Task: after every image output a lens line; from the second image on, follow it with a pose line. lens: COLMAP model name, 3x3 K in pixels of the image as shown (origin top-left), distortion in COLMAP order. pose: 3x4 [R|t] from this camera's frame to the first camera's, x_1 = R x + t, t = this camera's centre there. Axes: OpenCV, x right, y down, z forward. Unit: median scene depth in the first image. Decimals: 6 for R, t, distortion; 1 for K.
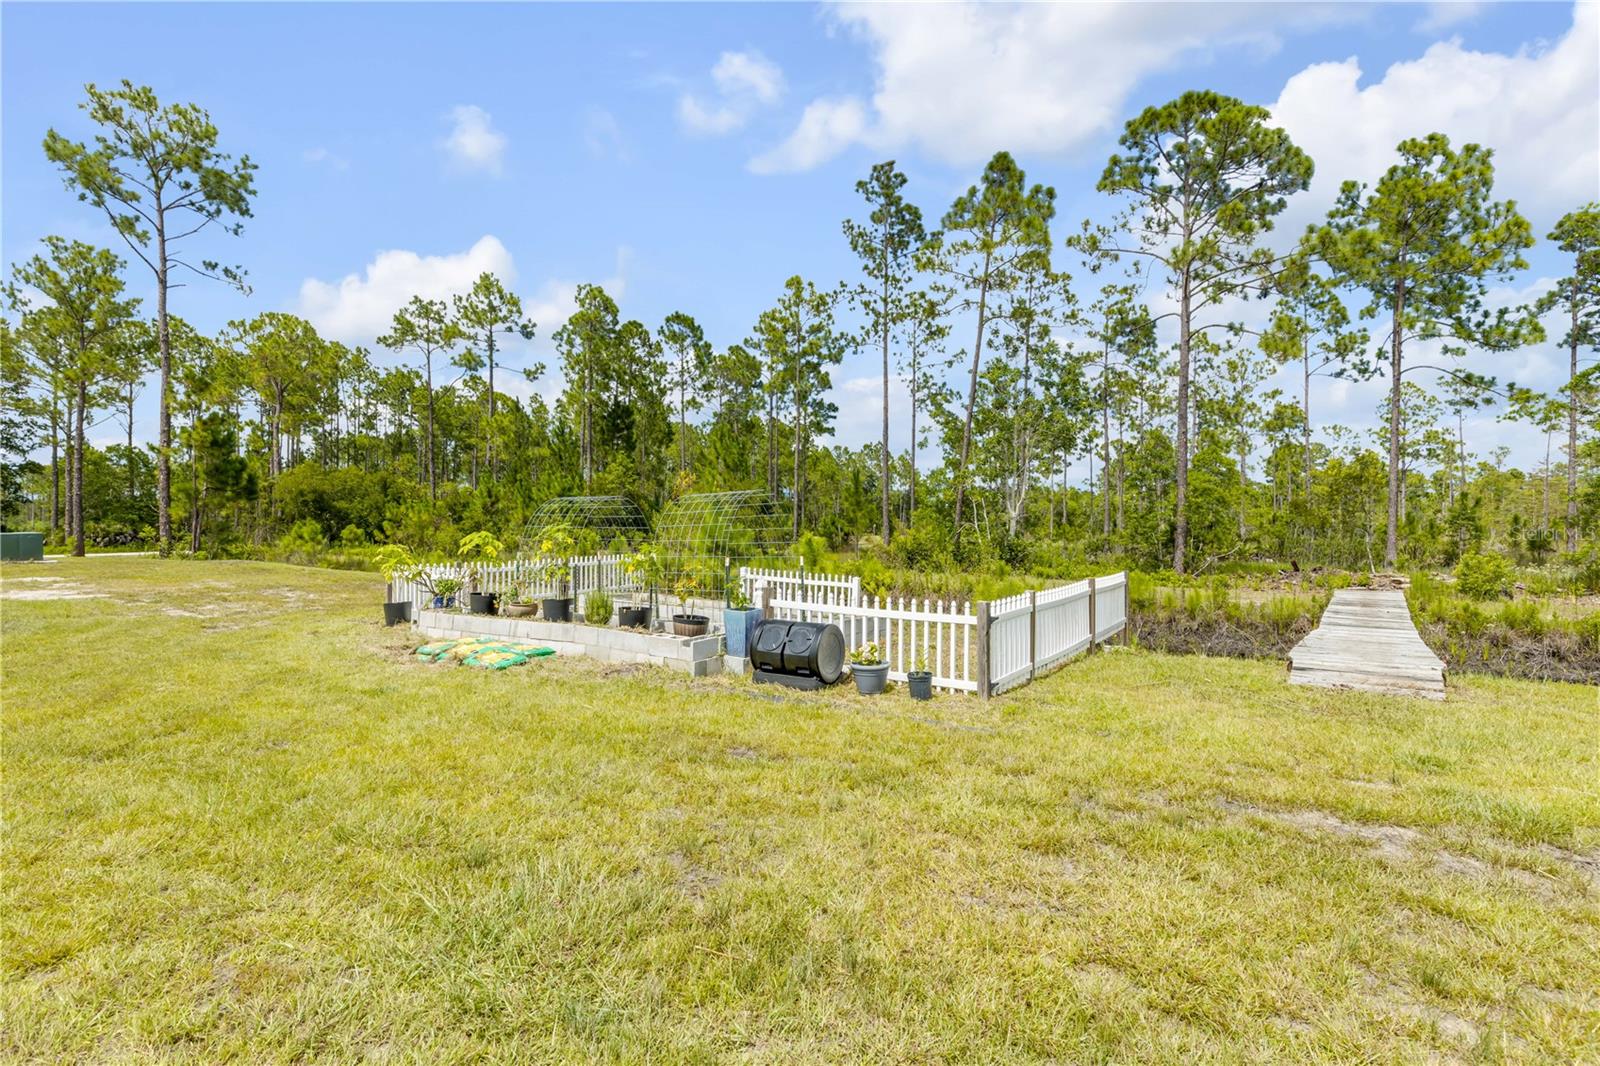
lens RADIAL K [[726.2, 0, 800.0], [0, 726.2, 533.0], [0, 0, 1]] dist [0.003577, 0.000346]
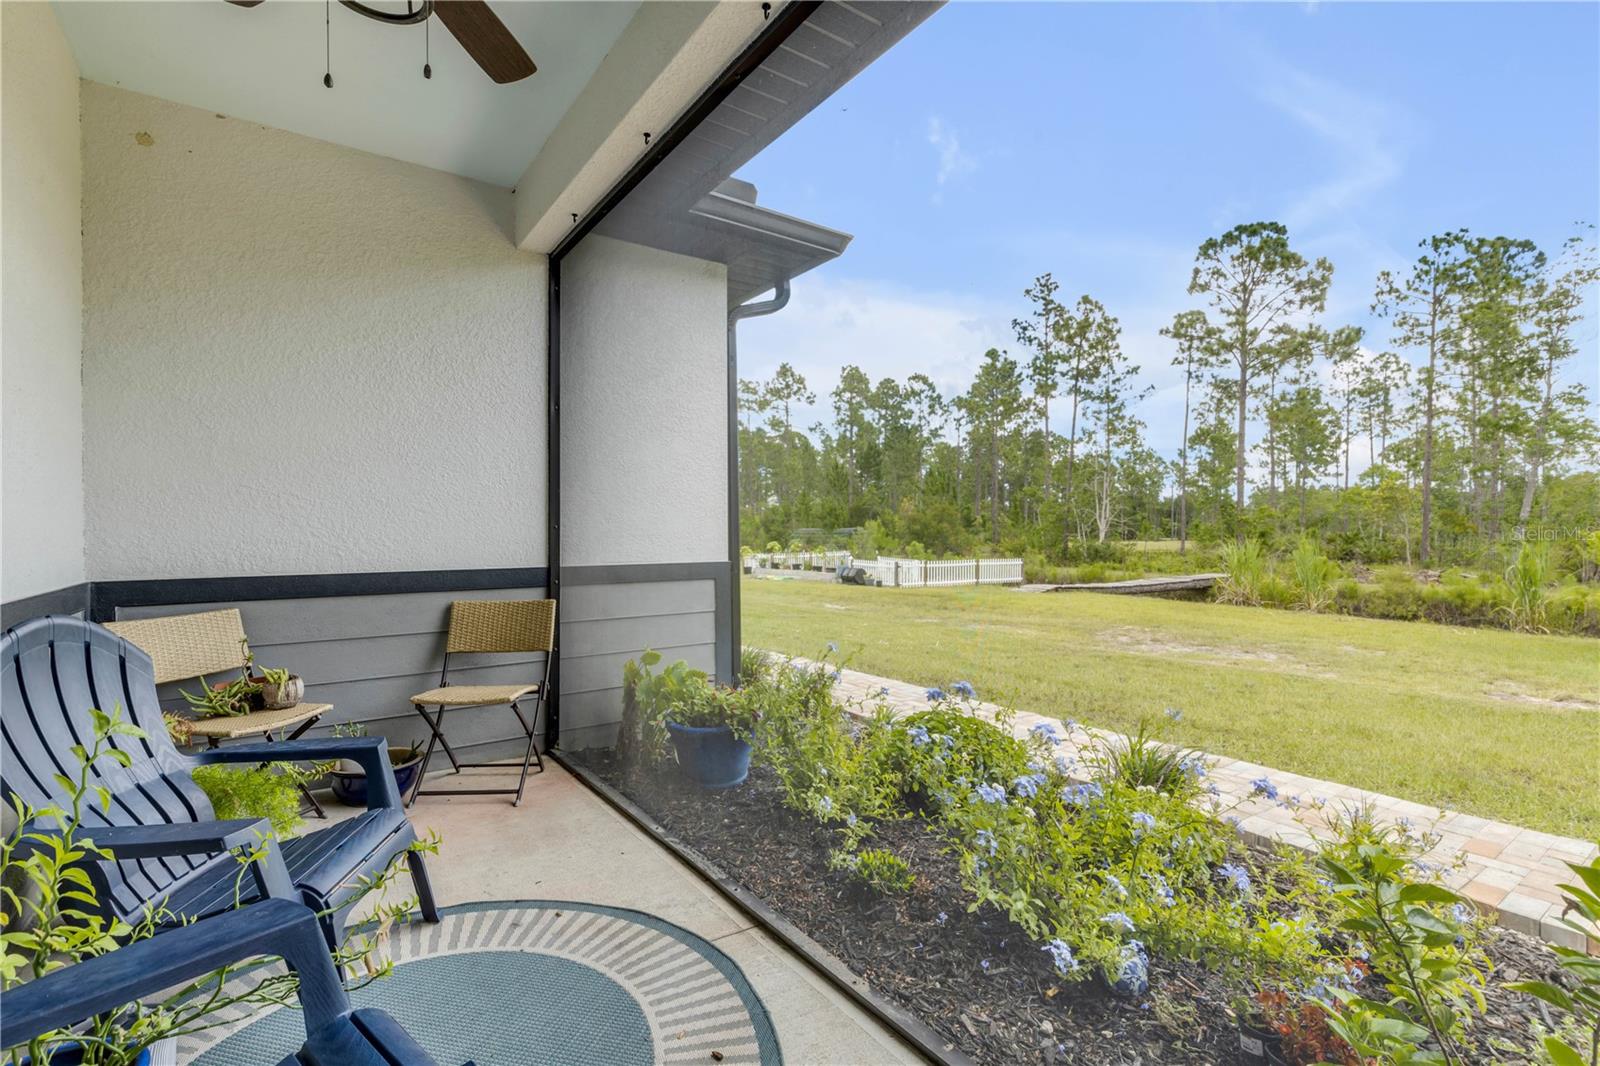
lens RADIAL K [[726.2, 0, 800.0], [0, 726.2, 533.0], [0, 0, 1]] dist [0.003577, 0.000346]
pose [[0.922731, -0.008393, -0.385352, 0.158979], [0.005883, 0.999953, -0.007693, -0.003097], [0.385399, 0.004832, 0.922738, -0.335802]]
